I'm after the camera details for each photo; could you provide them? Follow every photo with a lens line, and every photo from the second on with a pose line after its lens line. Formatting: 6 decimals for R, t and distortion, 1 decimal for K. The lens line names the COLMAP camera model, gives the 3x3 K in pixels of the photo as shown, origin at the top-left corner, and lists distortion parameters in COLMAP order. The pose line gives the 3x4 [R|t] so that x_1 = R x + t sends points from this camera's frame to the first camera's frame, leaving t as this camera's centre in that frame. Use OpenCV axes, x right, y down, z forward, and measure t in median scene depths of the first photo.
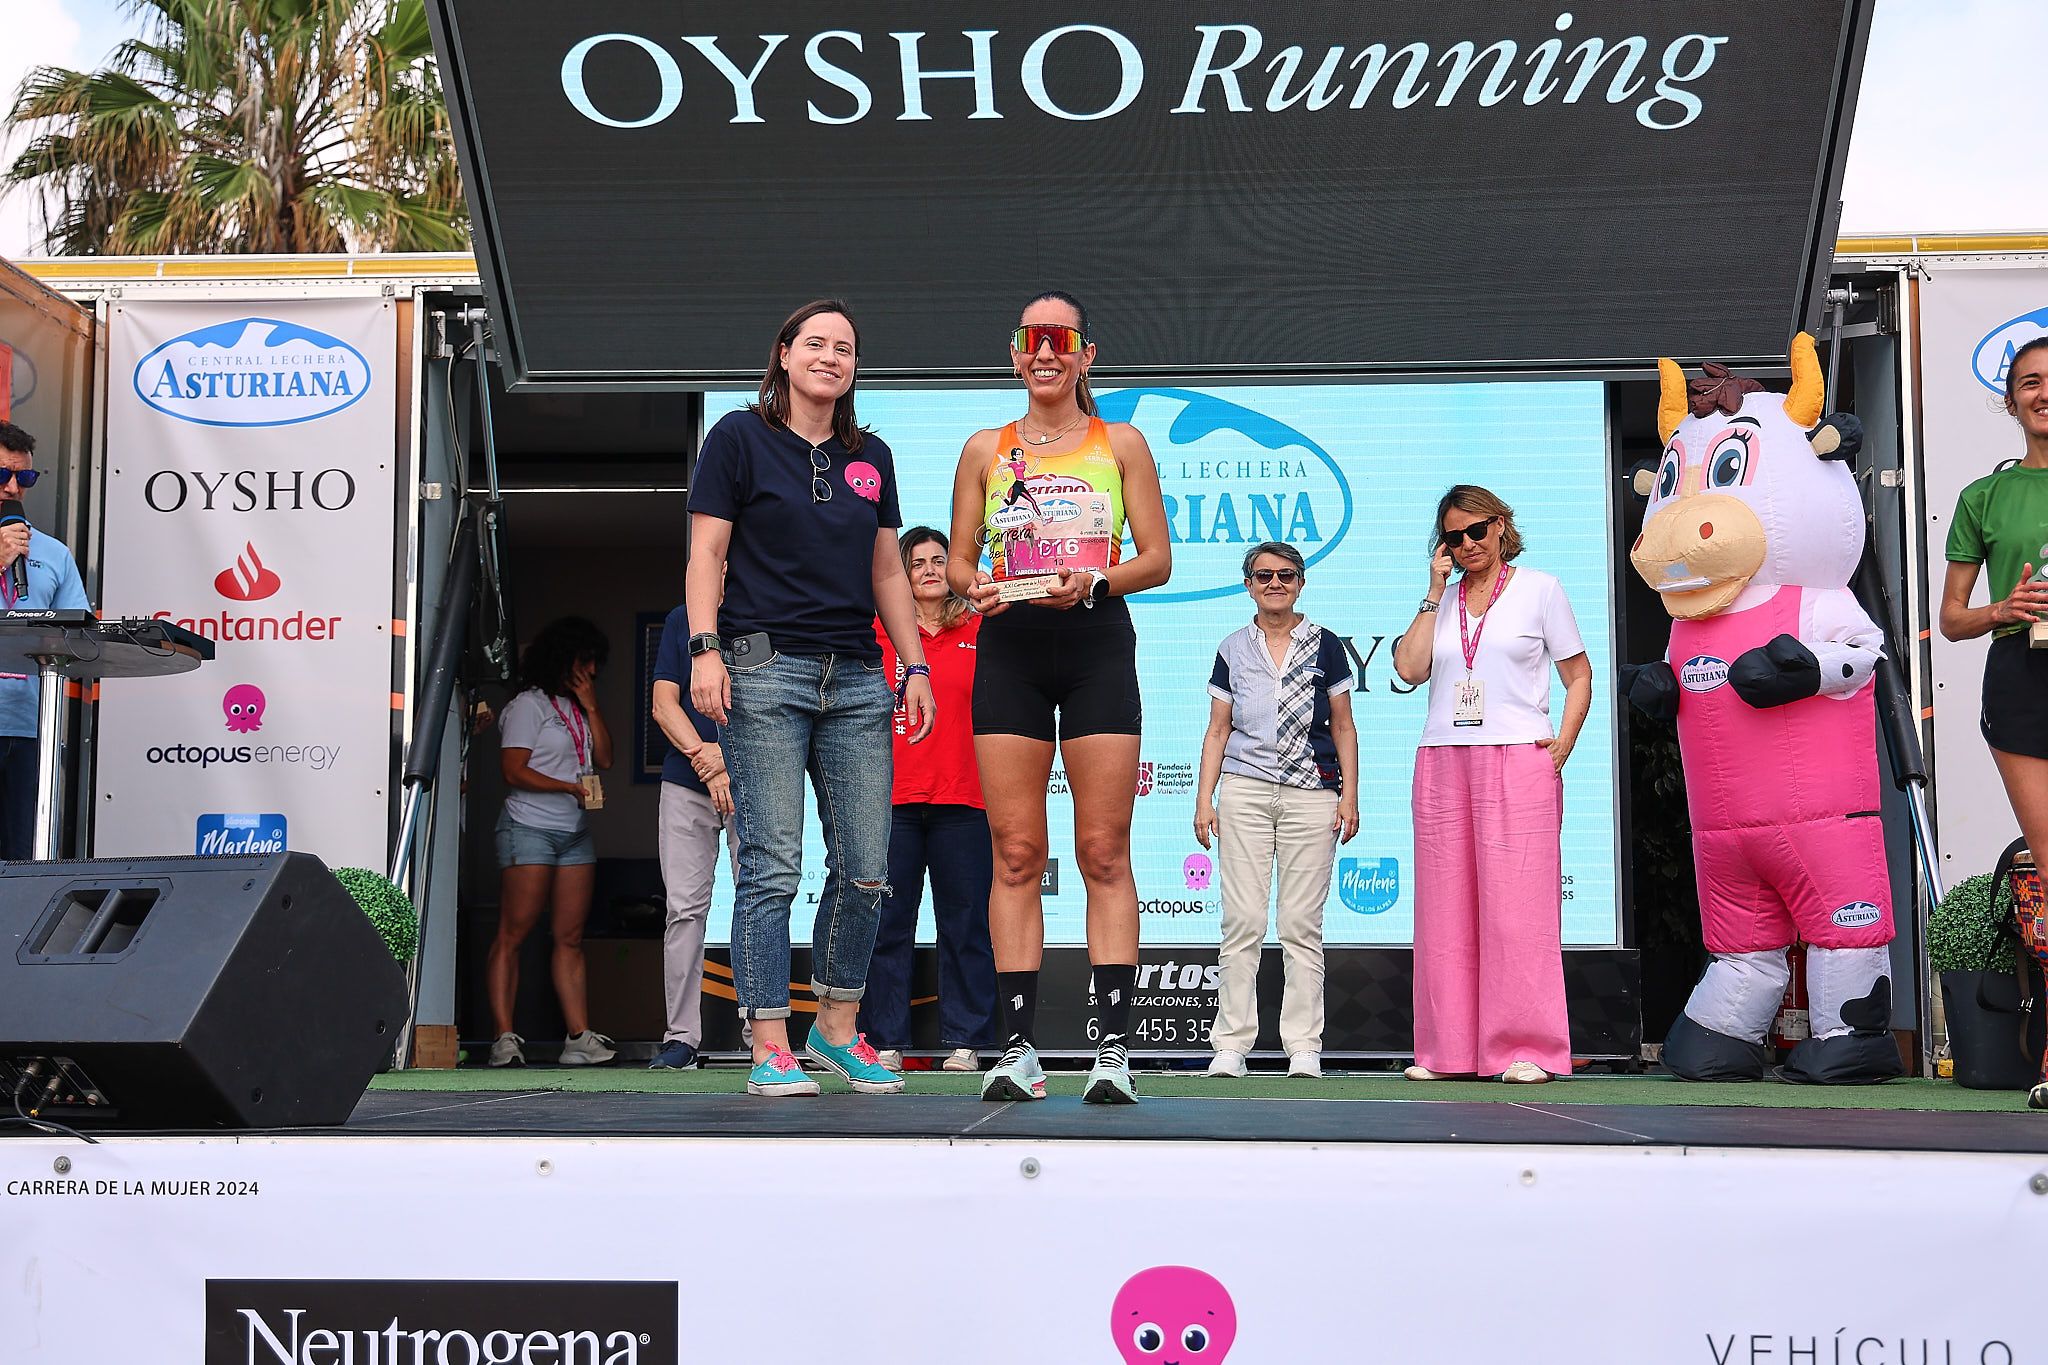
lens RADIAL K [[4362.4, 0, 887.7], [0, 4362.4, 645.3], [0, 0, 1]] dist [0.088322, 0.428203]
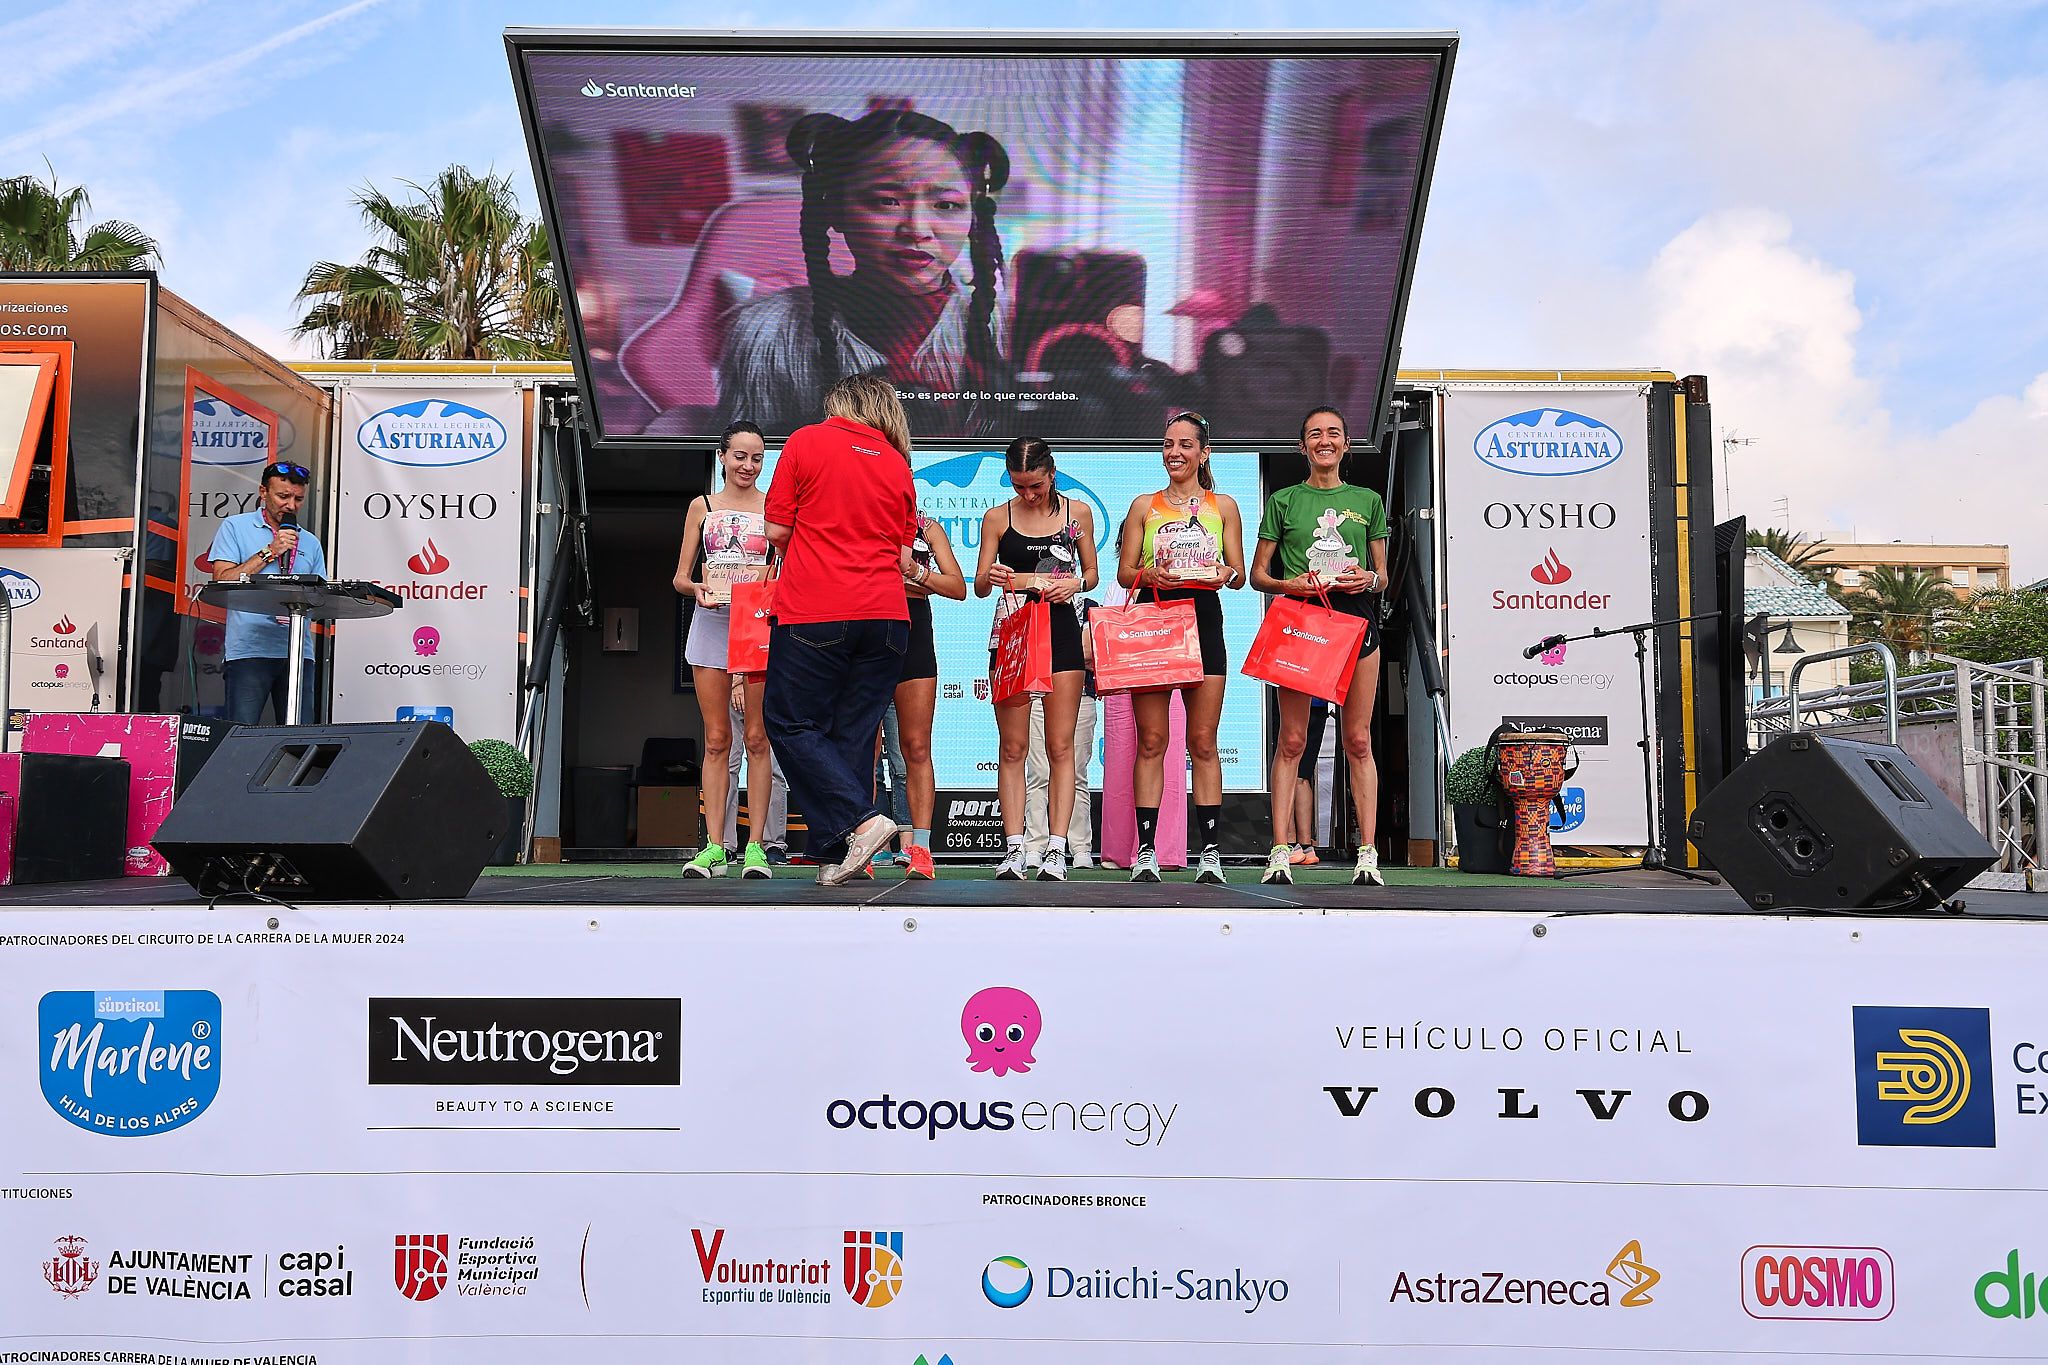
lens RADIAL K [[3090.3, 0, 1140.3], [0, 3090.3, 705.6], [0, 0, 1]] dist [0.017568, 0.060719]
pose [[0.994368, 0.005214, 0.105856, -0.005924], [-0.010049, 0.998927, 0.045200, -0.016236], [-0.105507, -0.046009, 0.993354, -0.165282]]
